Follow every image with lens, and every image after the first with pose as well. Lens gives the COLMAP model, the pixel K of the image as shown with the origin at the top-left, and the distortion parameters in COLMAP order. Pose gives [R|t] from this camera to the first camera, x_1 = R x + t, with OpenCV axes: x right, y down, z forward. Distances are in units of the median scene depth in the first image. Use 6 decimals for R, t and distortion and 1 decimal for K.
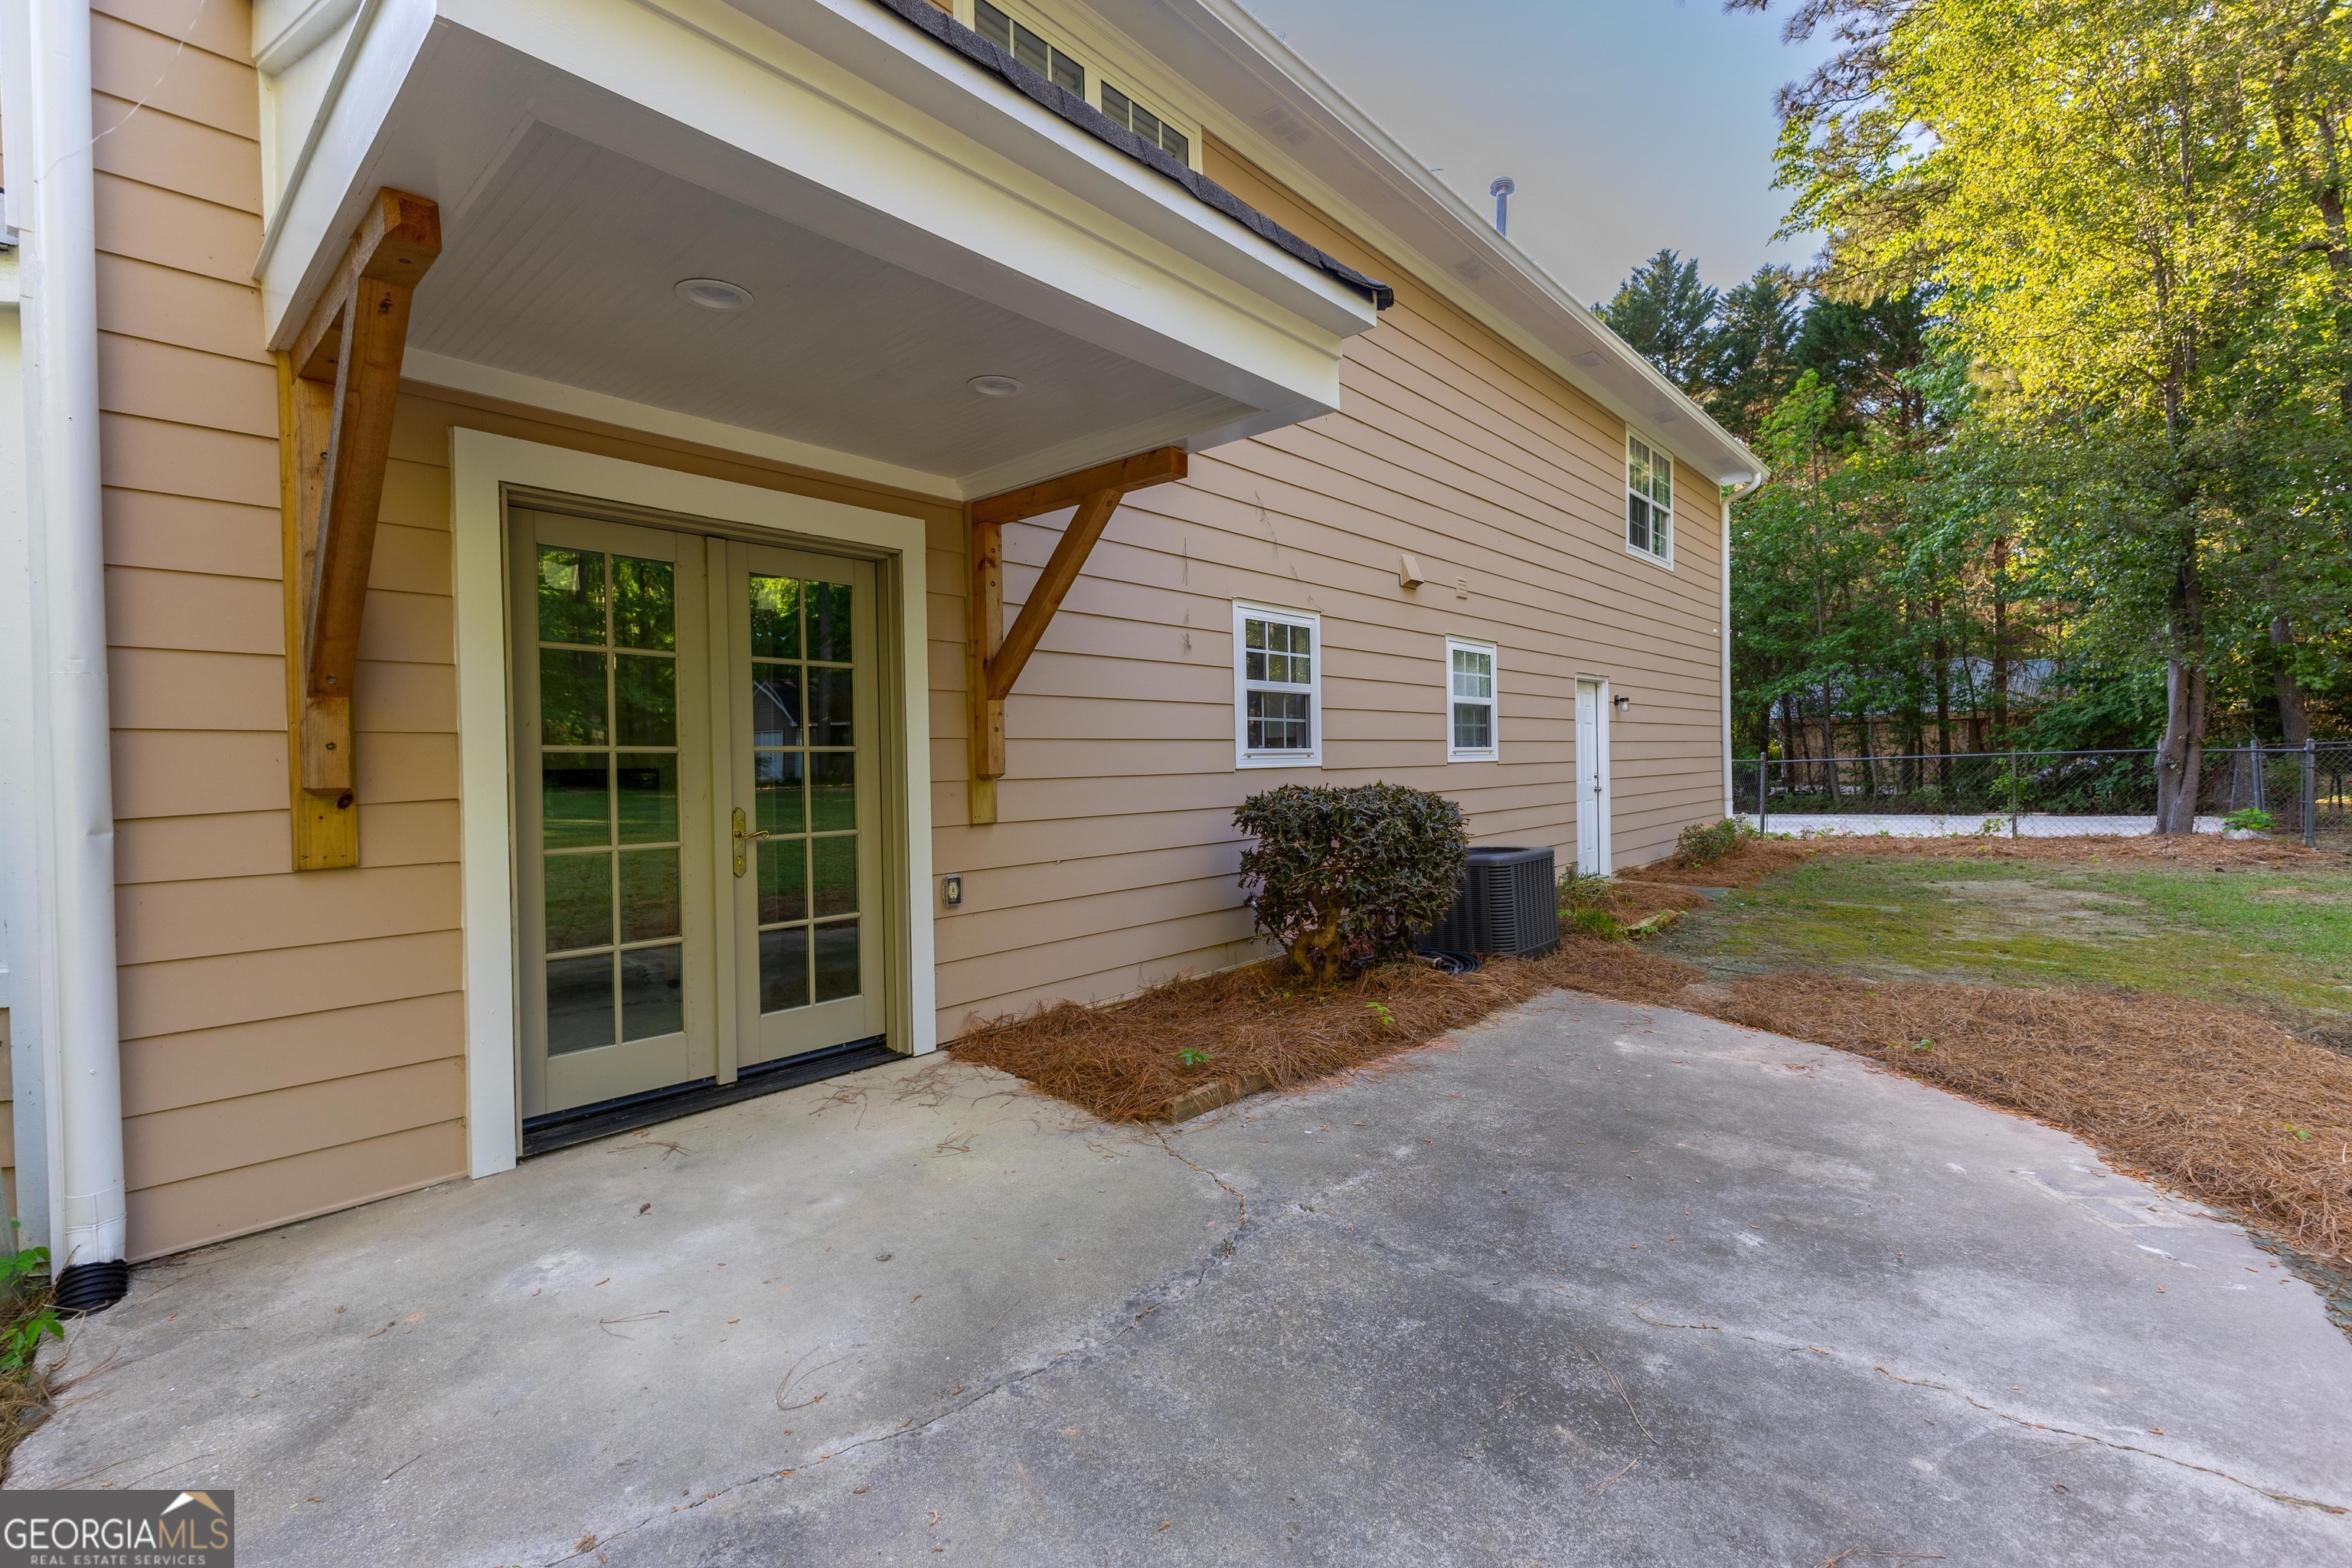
lens RADIAL K [[1007.5, 0, 1176.0], [0, 1007.5, 784.0], [0, 0, 1]] dist [0.021081, -0.005793]
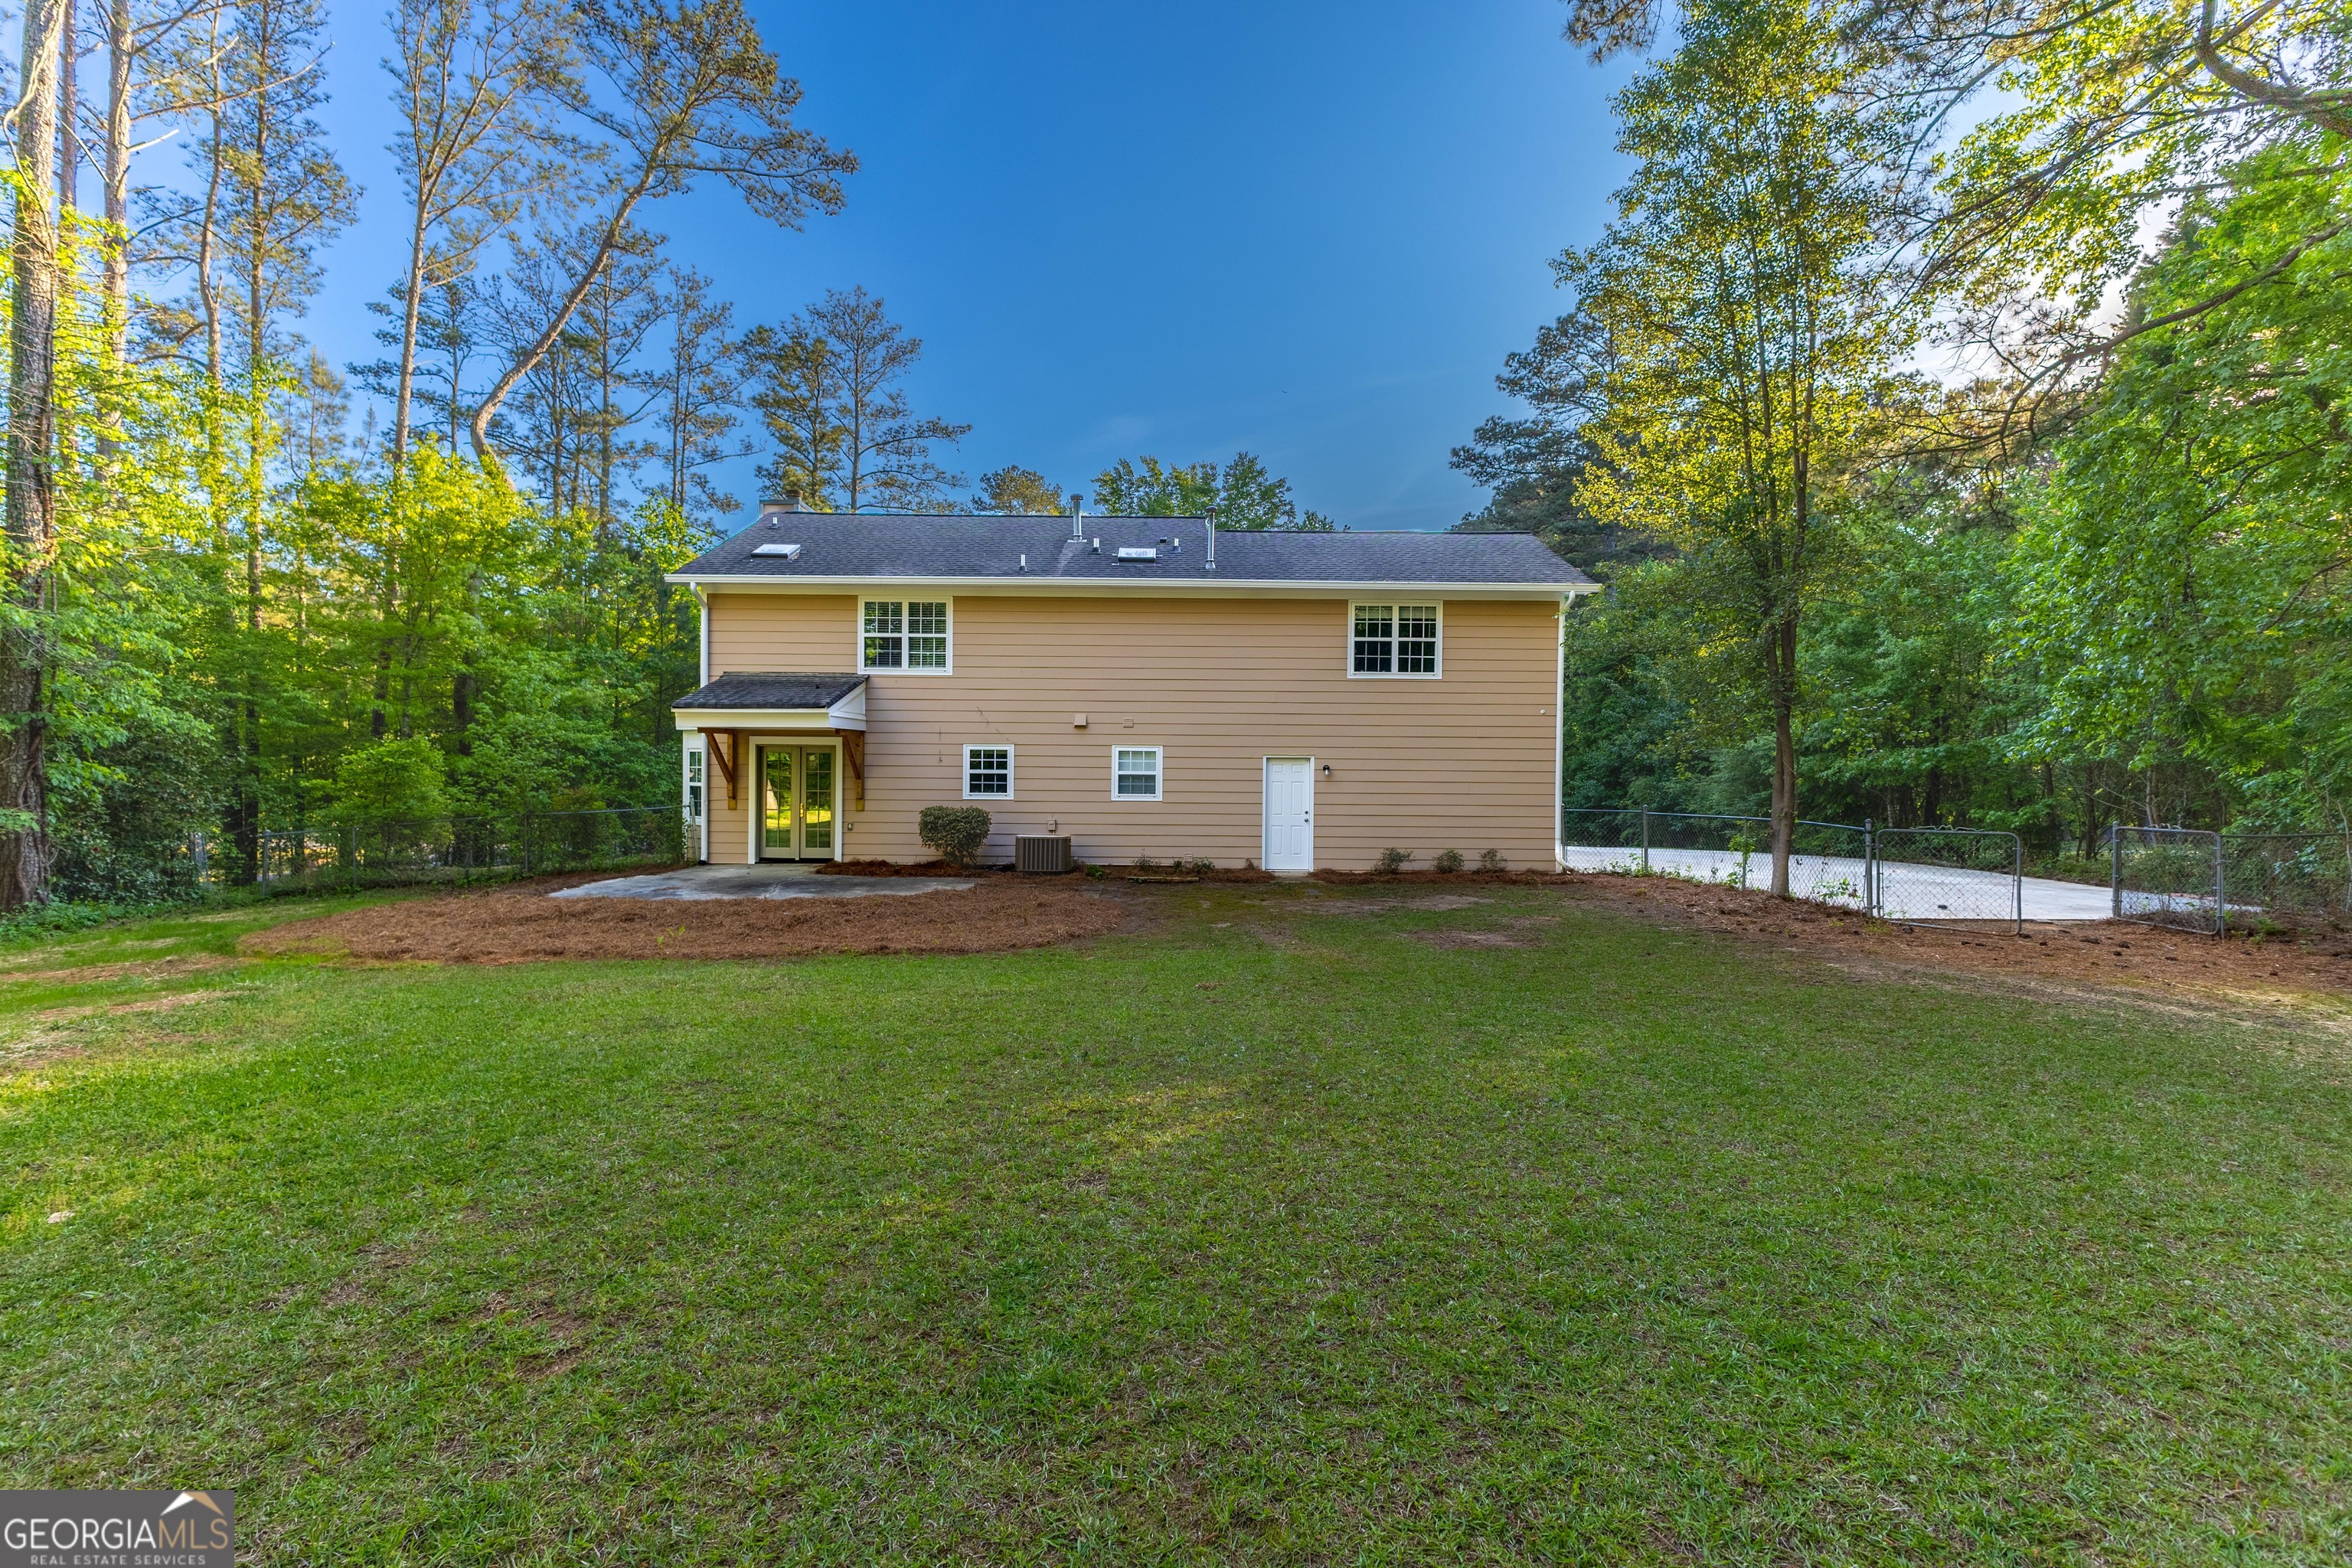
lens RADIAL K [[1007.5, 0, 1176.0], [0, 1007.5, 784.0], [0, 0, 1]] dist [0.021081, -0.005793]
pose [[0.679481, 0.010700, -0.733615, 2.592776], [-0.037309, 0.999104, -0.019984, -0.022768], [0.732744, 0.040949, 0.679271, -0.574156]]
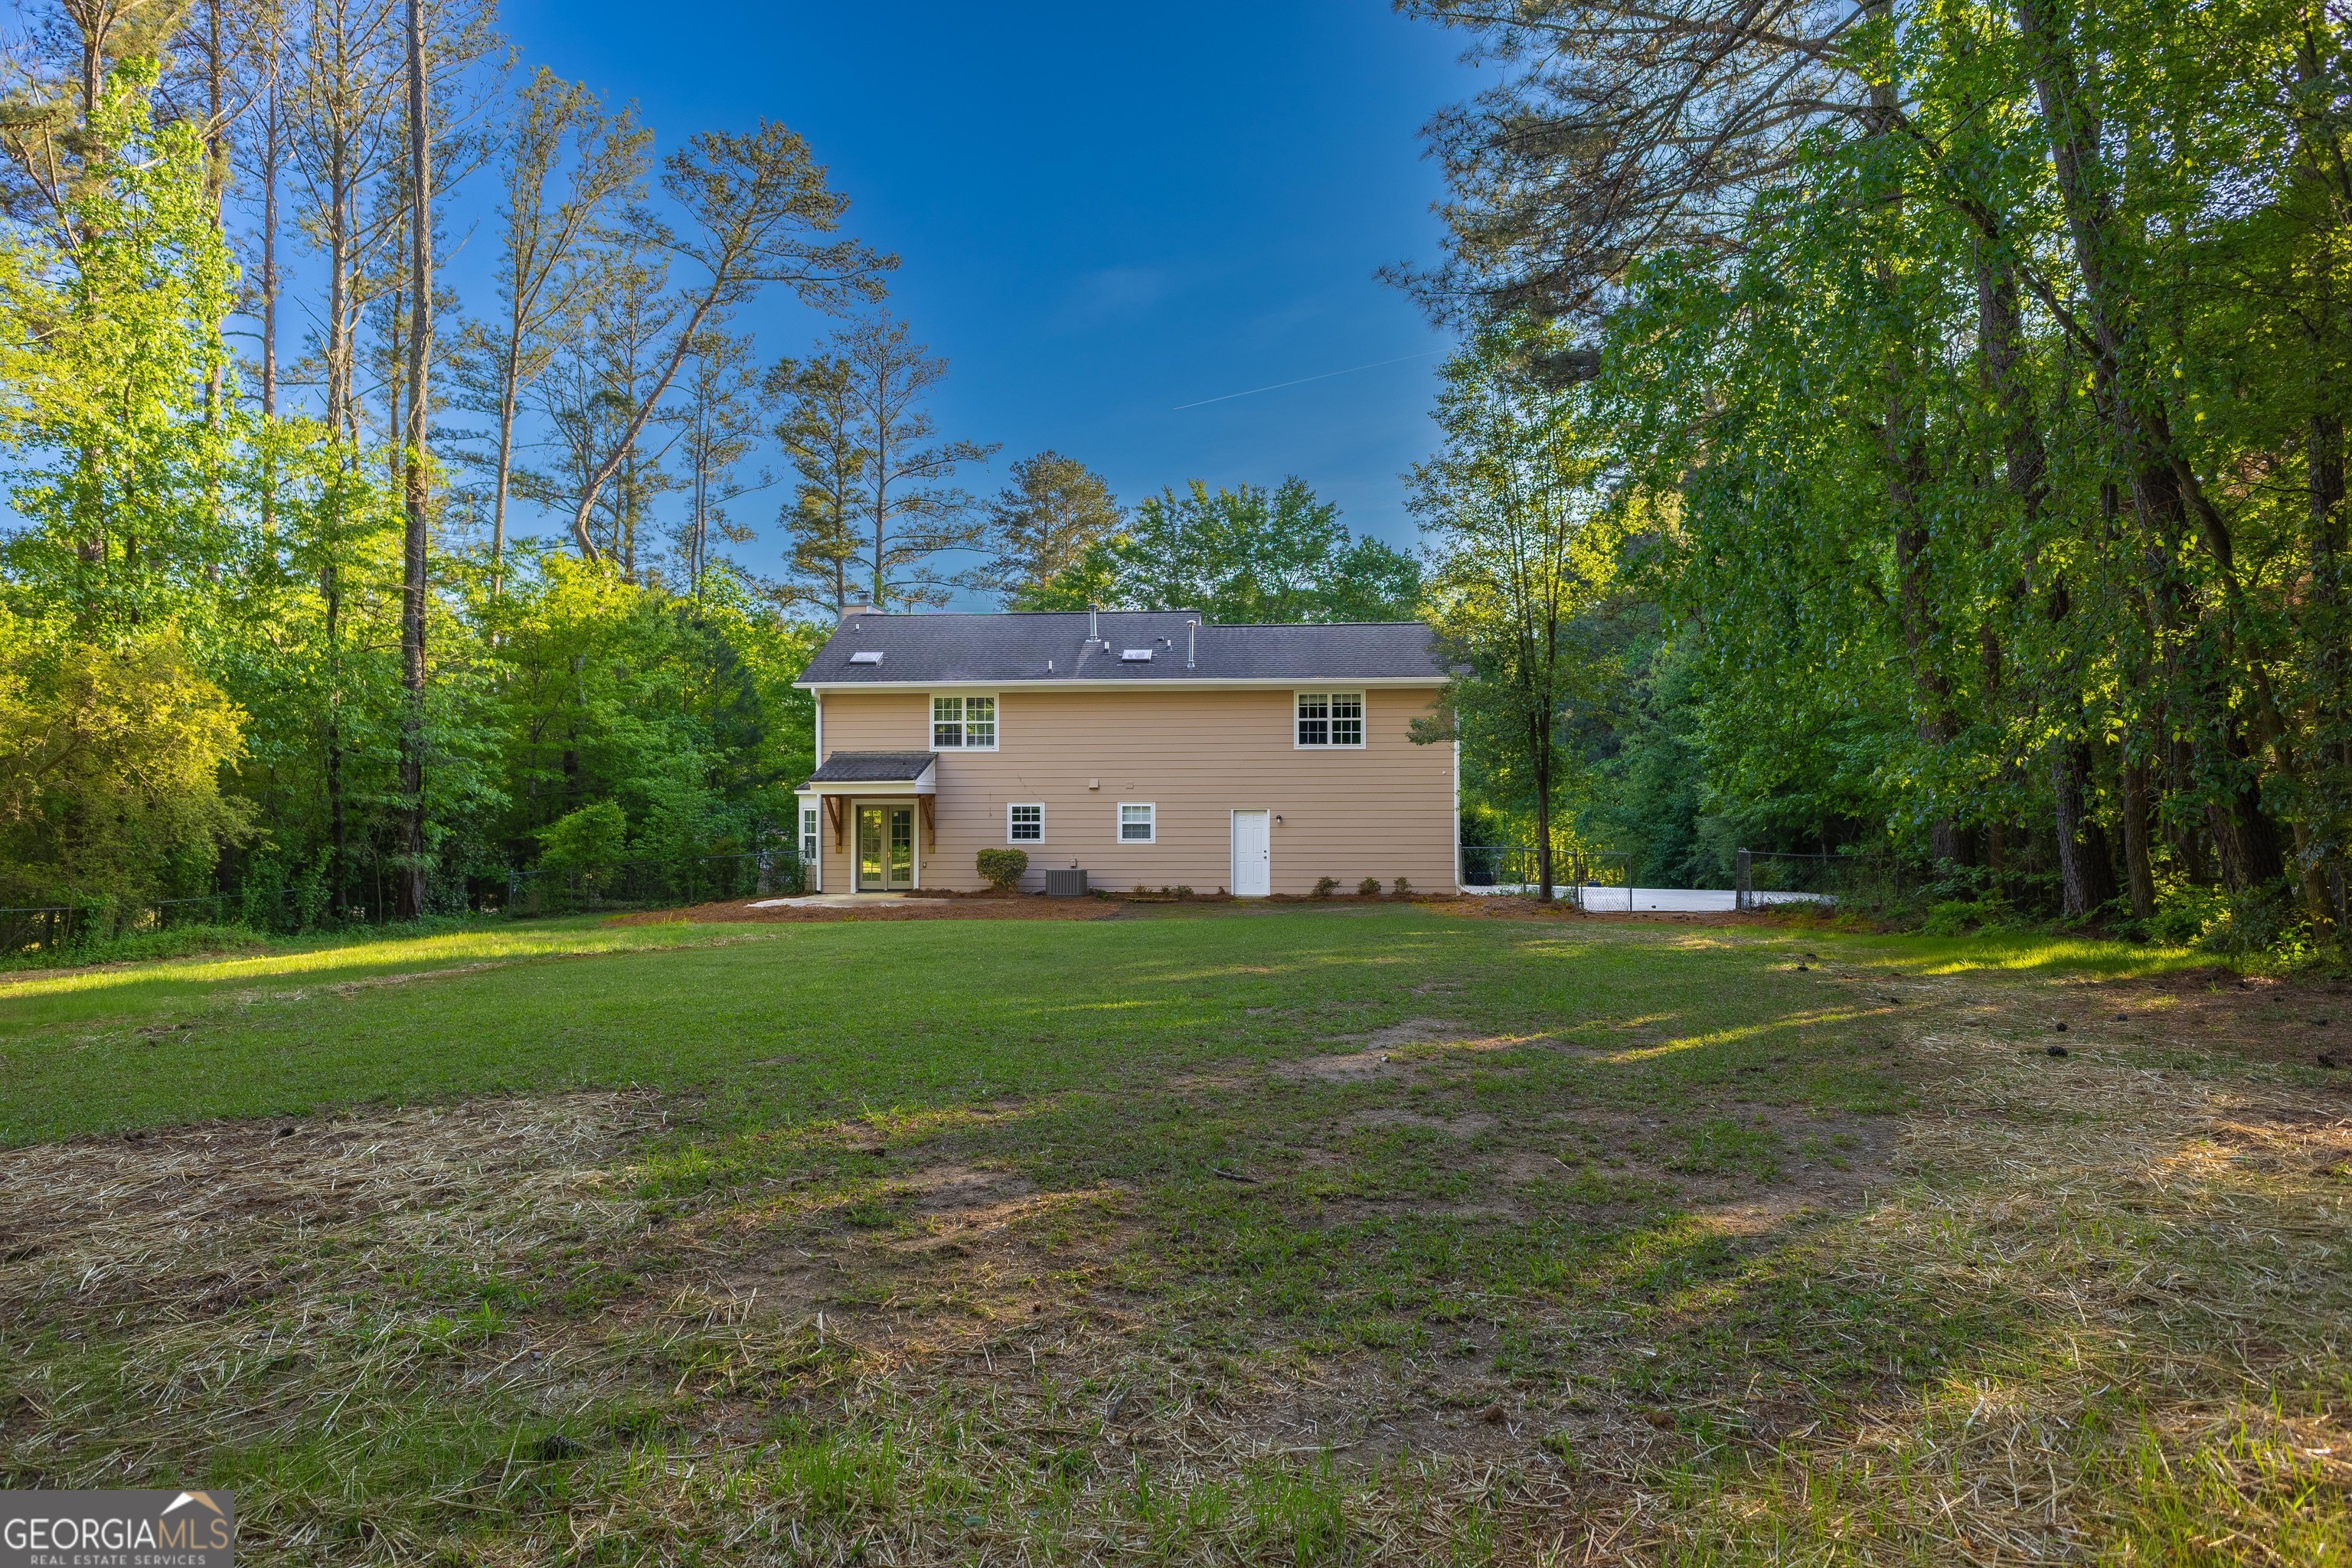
lens RADIAL K [[1544.7, 0, 1176.0], [0, 1544.7, 784.0], [0, 0, 1]] dist [0.058650, -0.000330]
pose [[0.615622, -0.022847, -0.787710, 5.146647], [-0.028020, 0.998313, -0.050854, 0.040324], [0.787543, 0.053378, 0.613943, -2.208861]]
